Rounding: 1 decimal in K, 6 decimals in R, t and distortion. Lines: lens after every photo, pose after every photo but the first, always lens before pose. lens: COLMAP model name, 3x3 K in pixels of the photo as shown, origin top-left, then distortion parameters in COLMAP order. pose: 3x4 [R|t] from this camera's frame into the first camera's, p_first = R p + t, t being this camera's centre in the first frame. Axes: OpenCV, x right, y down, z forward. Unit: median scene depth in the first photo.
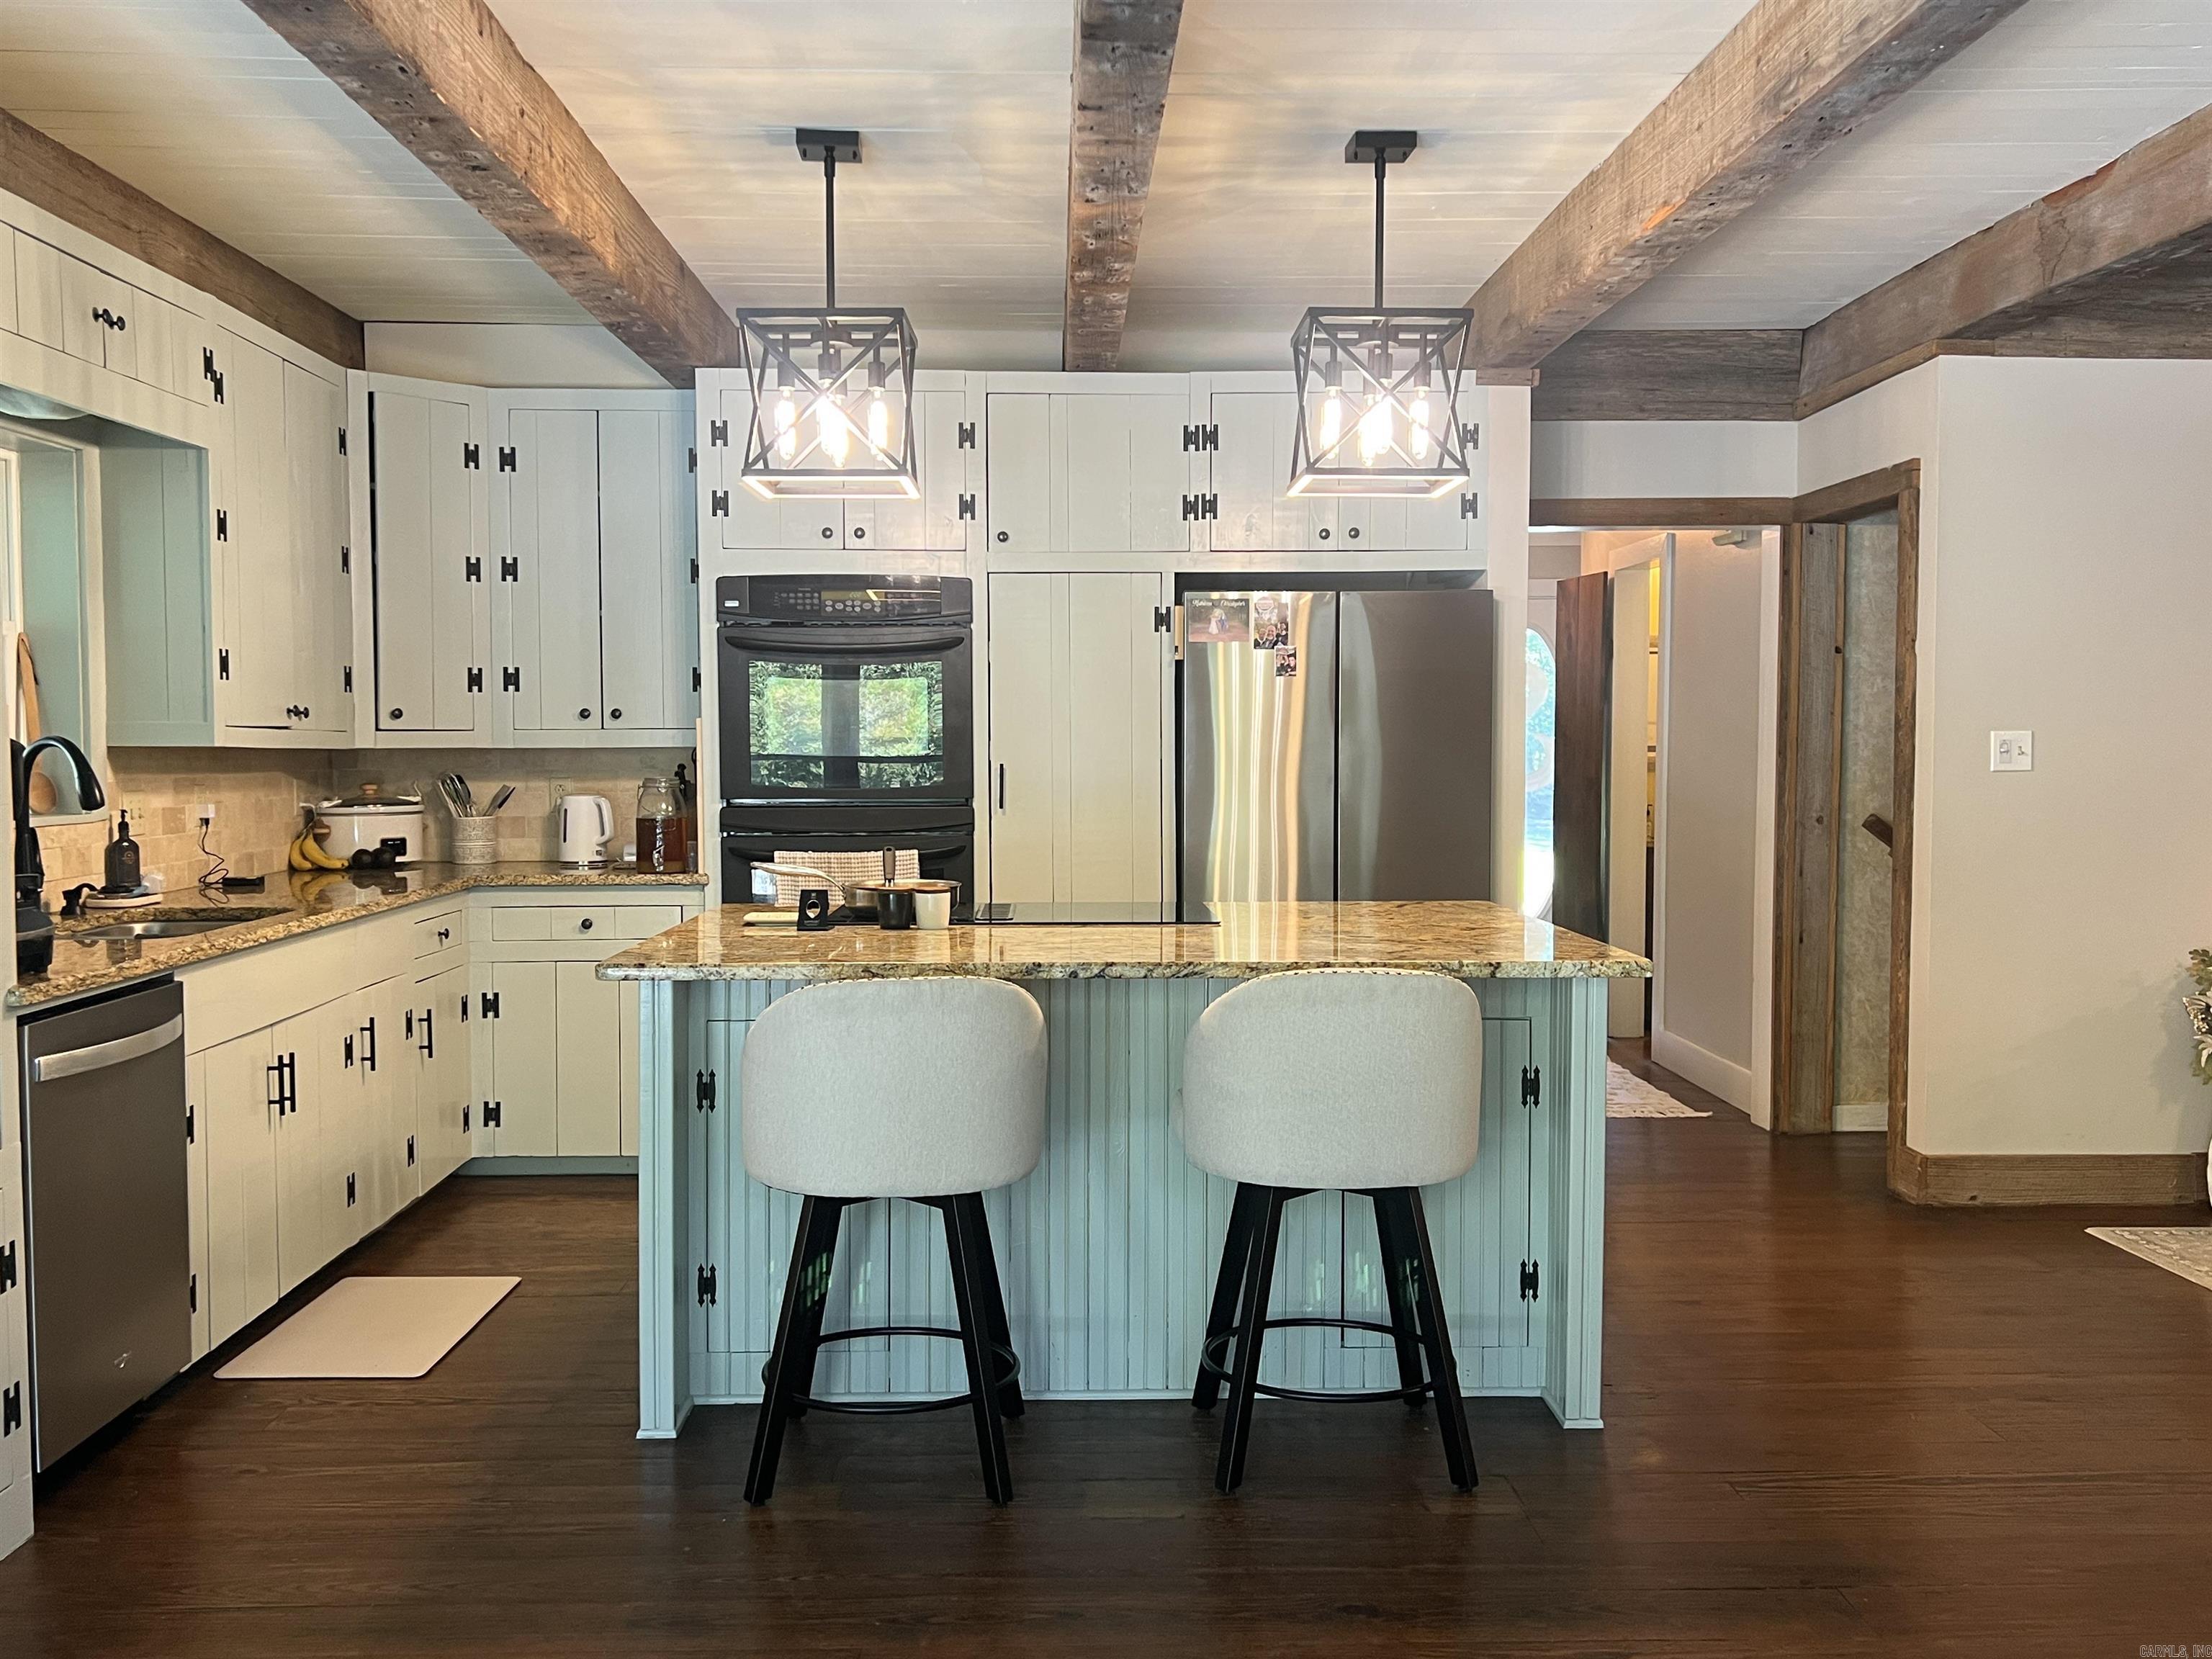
lens RADIAL K [[2022.2, 0, 1106.4], [0, 2022.2, 828.1], [0, 0, 1]] dist [0.042065, 0.000000]
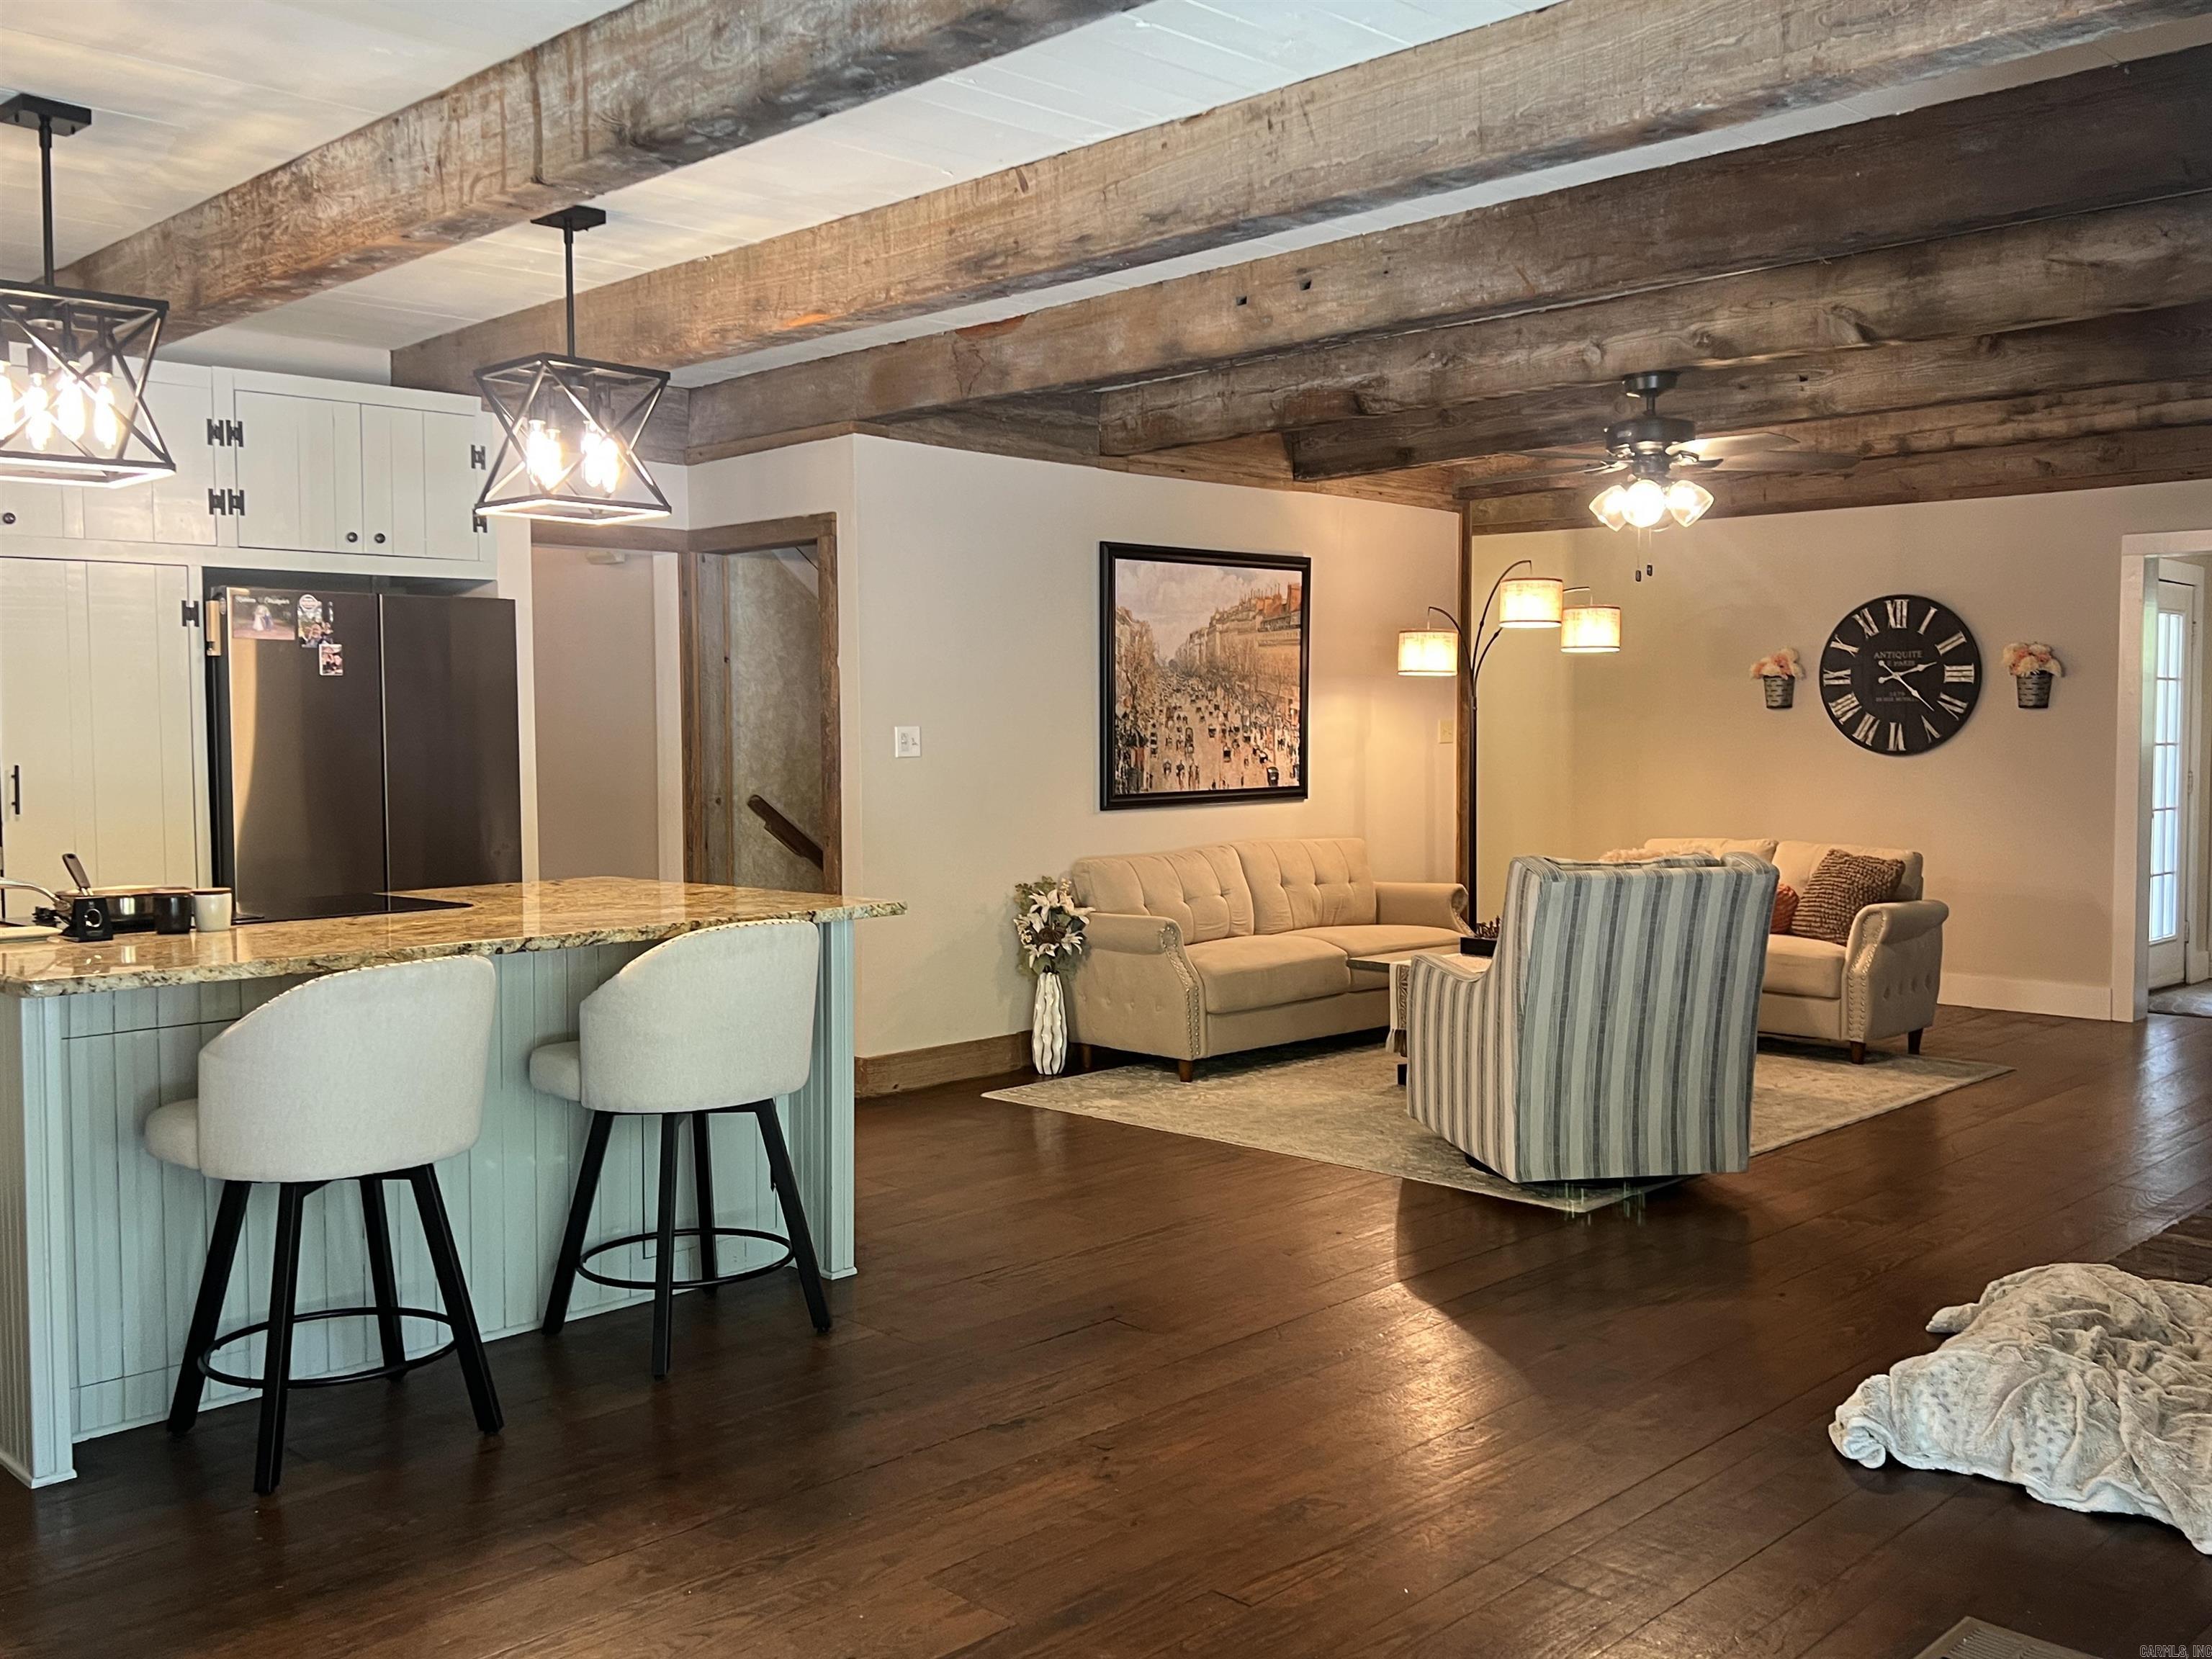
lens RADIAL K [[2022.2, 0, 1106.8], [0, 2022.2, 837.4], [0, 0, 1]] dist [0.042065, 0.000000]
pose [[0.708073, -0.043259, 0.704813, -0.388519], [0.038871, 0.998996, 0.022263, -0.000440], [-0.705068, 0.011633, 0.709044, -0.010288]]
